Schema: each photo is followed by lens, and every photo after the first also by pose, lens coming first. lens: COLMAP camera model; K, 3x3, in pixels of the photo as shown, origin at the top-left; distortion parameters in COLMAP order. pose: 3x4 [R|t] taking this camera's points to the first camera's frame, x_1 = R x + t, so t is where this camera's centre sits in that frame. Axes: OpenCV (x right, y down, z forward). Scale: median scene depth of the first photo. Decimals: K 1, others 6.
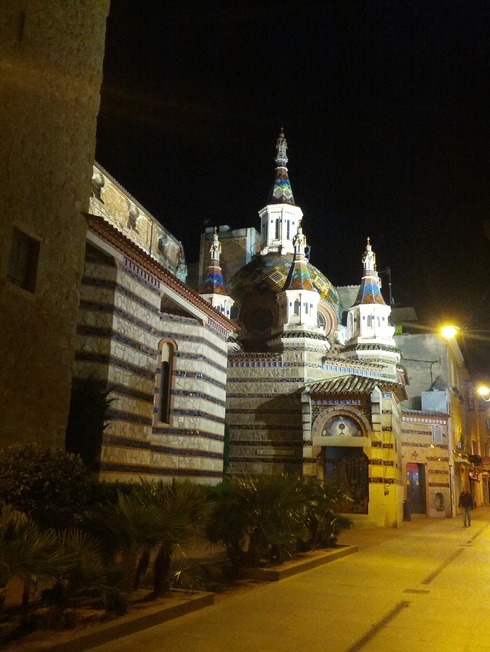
lens RADIAL K [[625.3, 0, 235.3], [0, 625.3, 324.6], [0, 0, 1]] dist [0.112958, -0.392657]
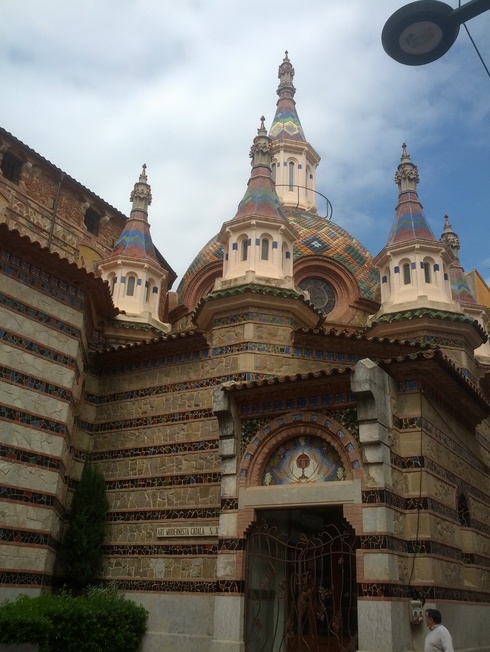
lens RADIAL K [[629.0, 0, 251.7], [0, 629.0, 326.7], [0, 0, 1]] dist [0.118397, -0.374754]
pose [[0.967091, -0.102077, -0.233057, 0.248311], [0.061690, 0.982733, -0.174441, 0.145729], [0.246840, 0.154323, 0.956689, 0.561987]]
